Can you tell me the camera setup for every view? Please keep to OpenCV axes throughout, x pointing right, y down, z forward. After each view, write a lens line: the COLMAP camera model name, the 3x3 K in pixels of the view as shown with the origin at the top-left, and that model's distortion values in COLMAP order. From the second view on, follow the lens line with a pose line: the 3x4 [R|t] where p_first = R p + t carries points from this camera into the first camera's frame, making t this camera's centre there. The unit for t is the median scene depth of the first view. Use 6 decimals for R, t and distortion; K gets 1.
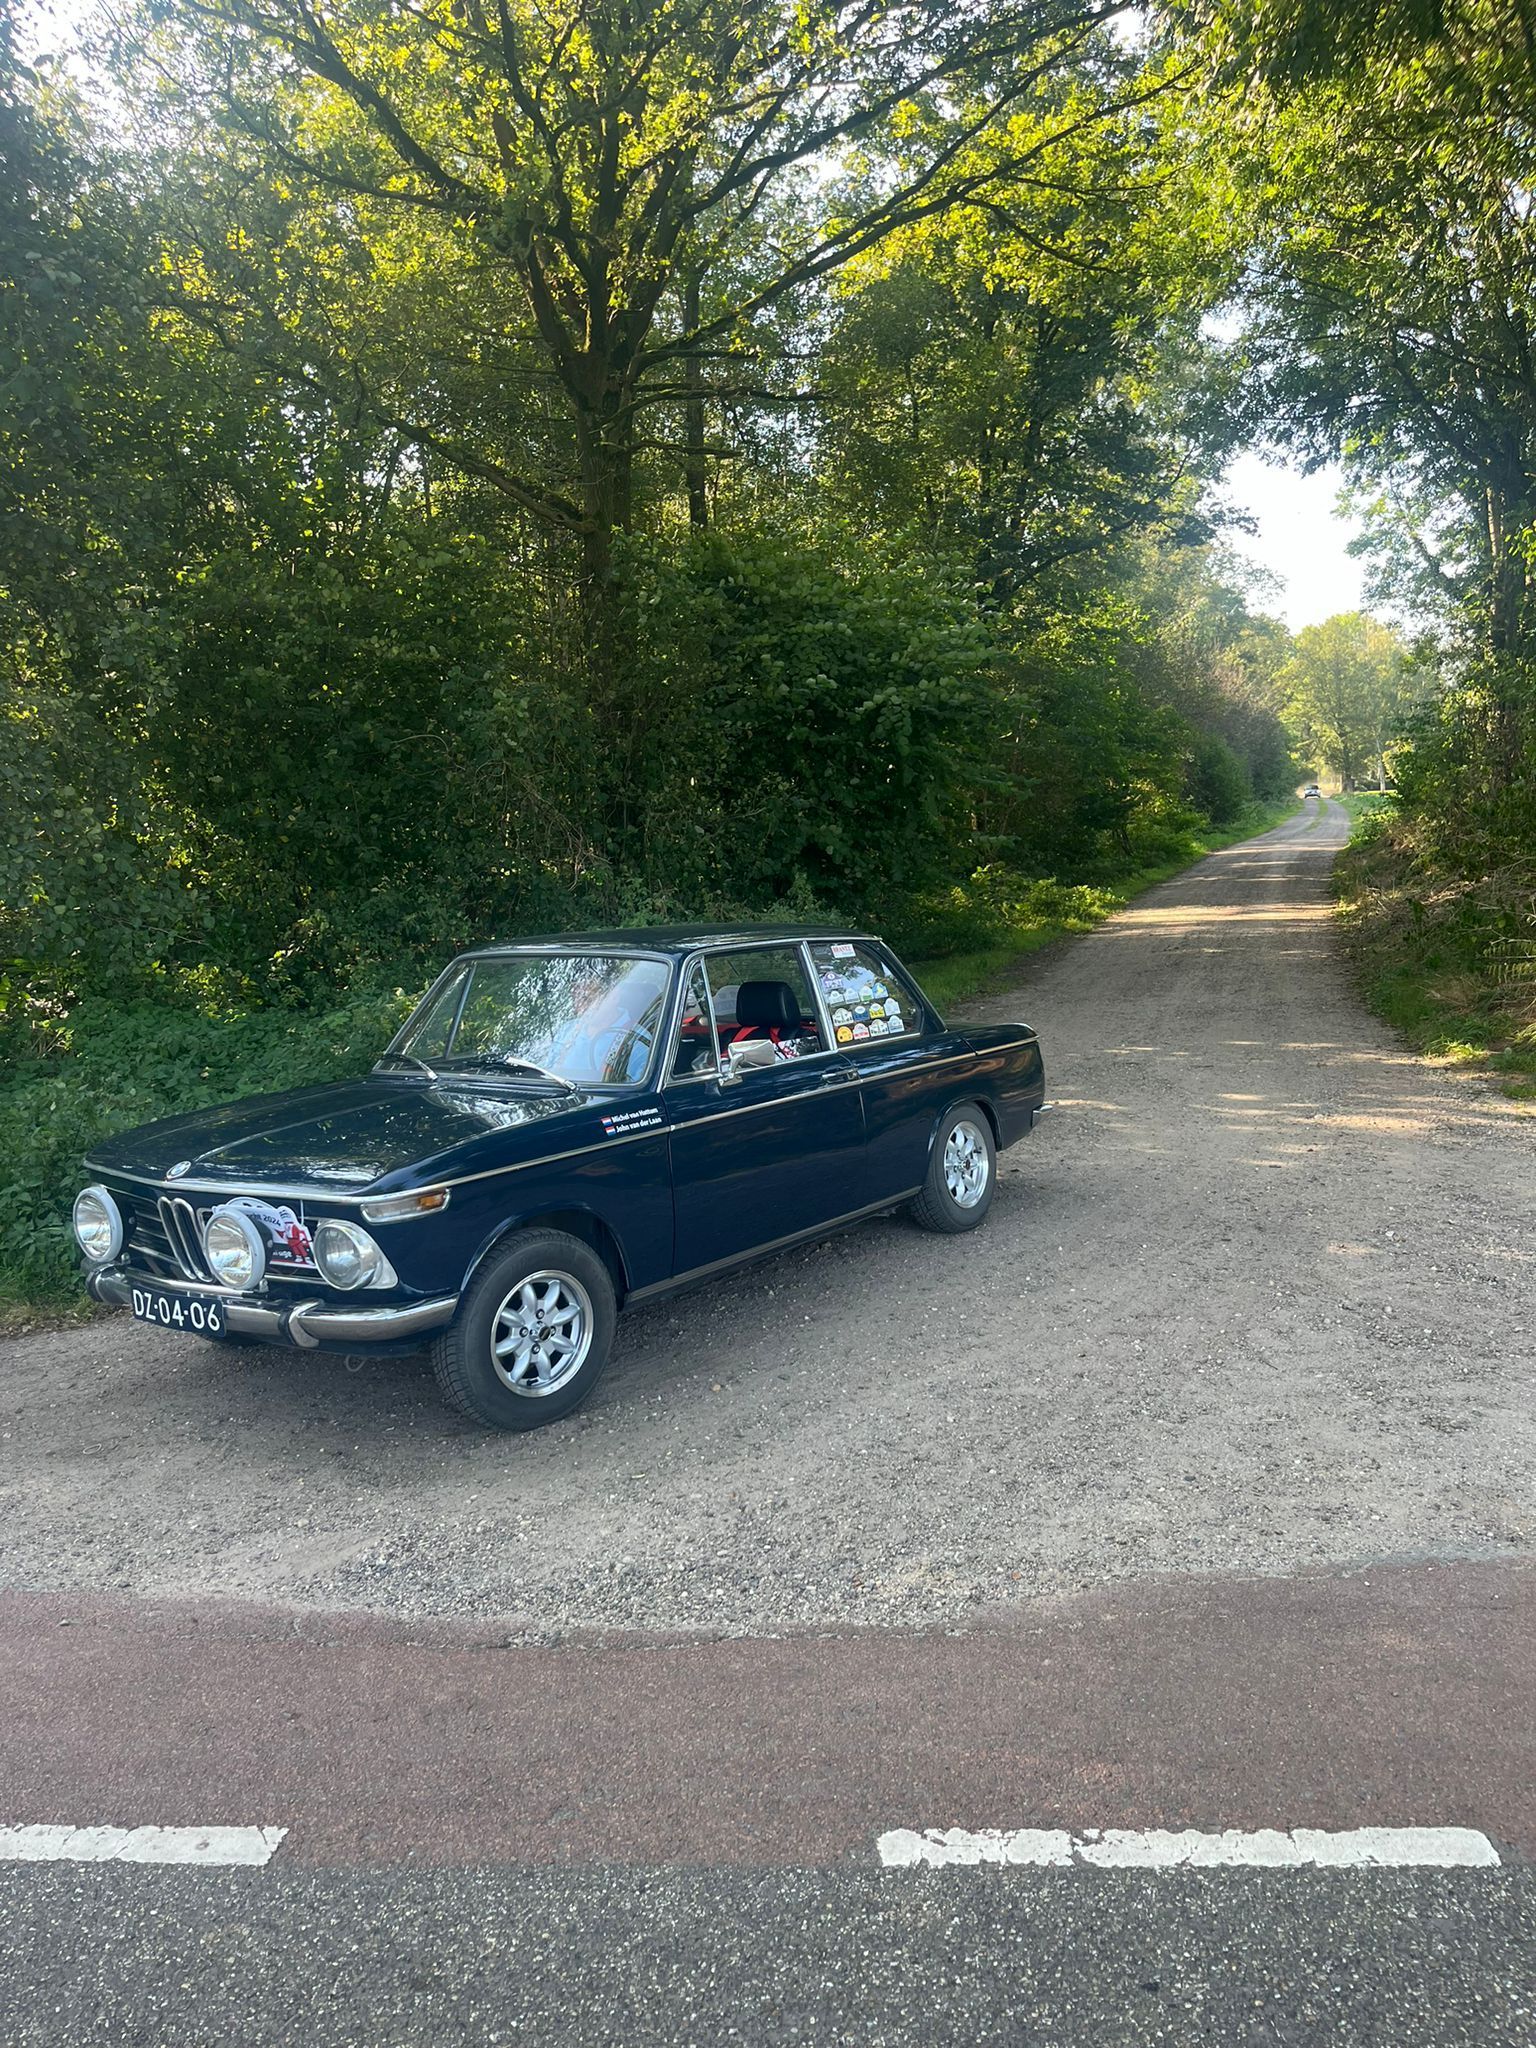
lens RADIAL K [[1616.7, 0, 768.0], [0, 1616.7, 1024.0], [0, 0, 1]] dist [0.089589, -0.135618]
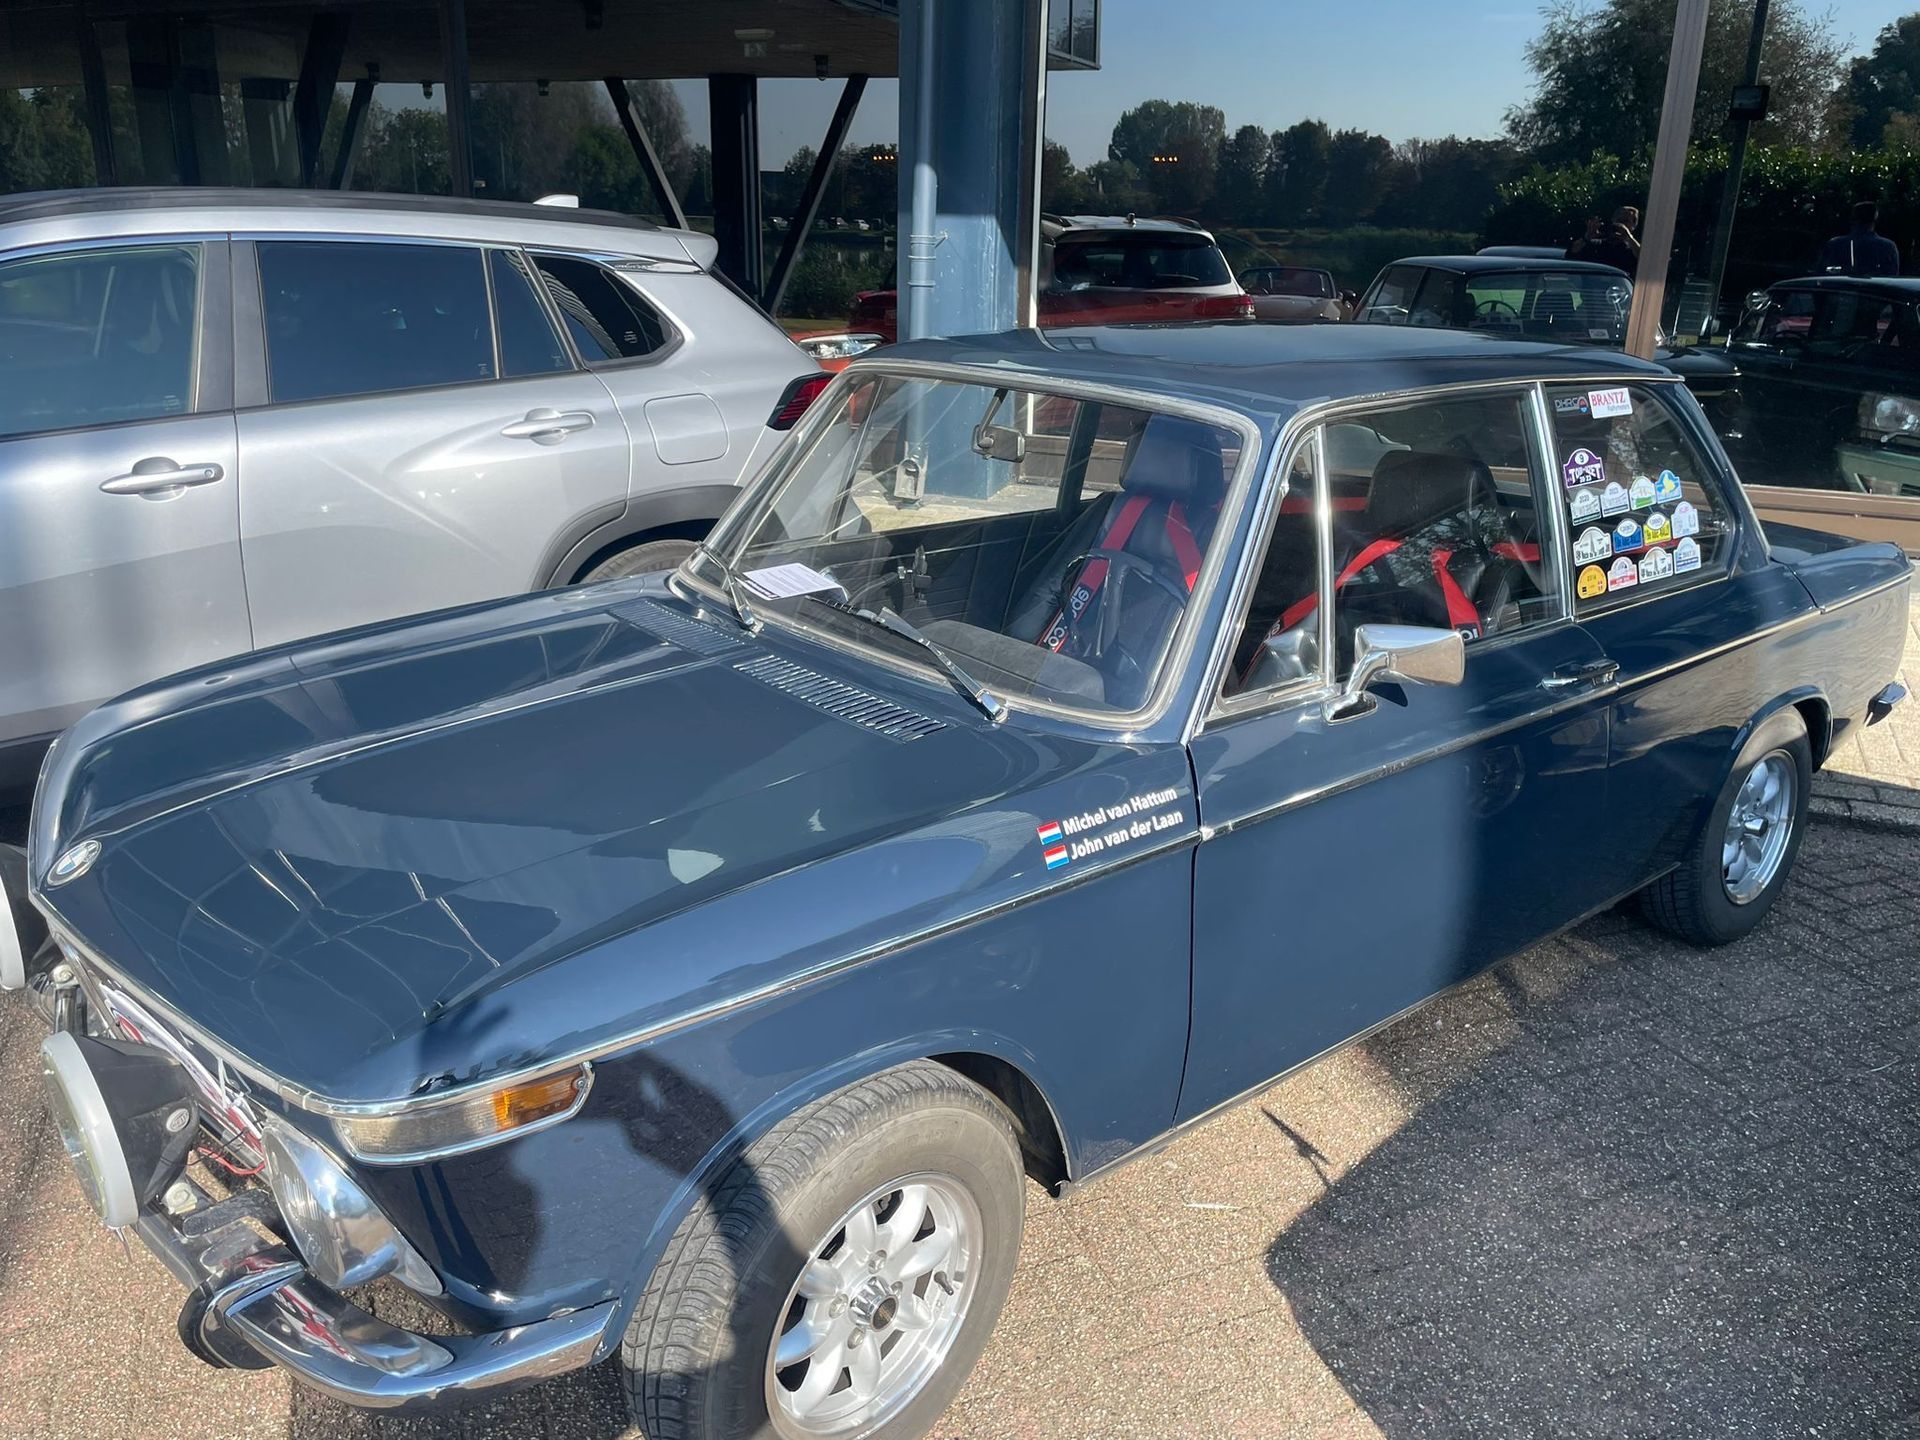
lens RADIAL K [[1515.6, 0, 960.0], [0, 1515.6, 720.0], [0, 0, 1]] dist [0.089589, -0.135618]
pose [[0.973195, 0.083112, -0.214438, -0.034014], [-0.041382, 0.980481, 0.192212, -0.033058], [0.226227, -0.178186, 0.957638, 0.518184]]
